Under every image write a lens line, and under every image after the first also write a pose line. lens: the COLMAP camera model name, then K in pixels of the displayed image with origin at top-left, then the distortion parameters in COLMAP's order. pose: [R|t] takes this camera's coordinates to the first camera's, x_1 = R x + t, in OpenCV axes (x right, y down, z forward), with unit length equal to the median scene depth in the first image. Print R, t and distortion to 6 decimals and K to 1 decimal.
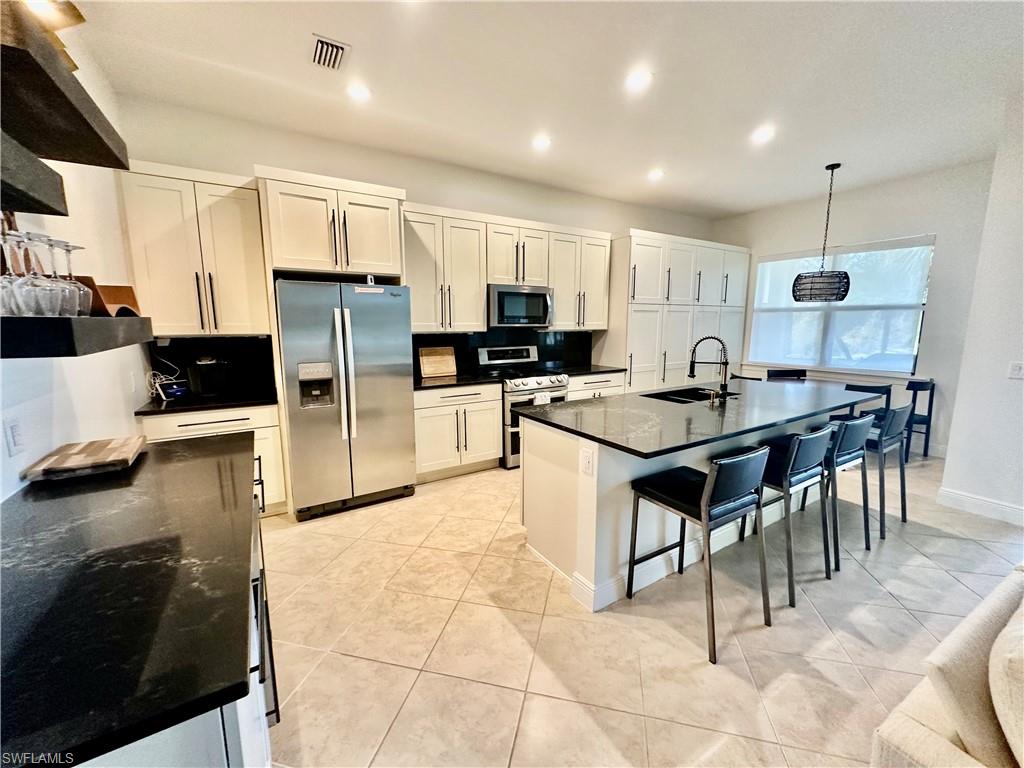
lens RADIAL K [[408.9, 0, 512.0], [0, 408.9, 384.0], [0, 0, 1]] dist [-0.000714, 0.000563]
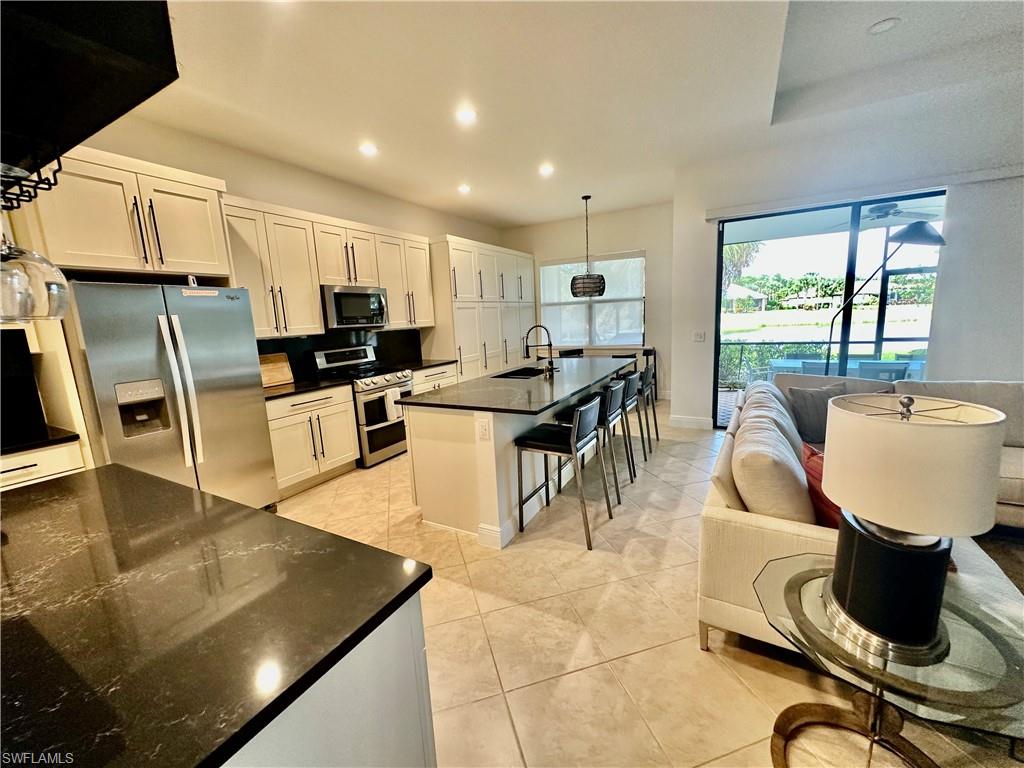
lens RADIAL K [[408.9, 0, 512.0], [0, 408.9, 384.0], [0, 0, 1]] dist [-0.000714, 0.000563]
pose [[0.871977, -0.119365, 0.474772, -0.161463], [0.118740, 0.992428, 0.031432, 0.012984], [-0.474929, 0.028967, 0.879547, -0.066102]]
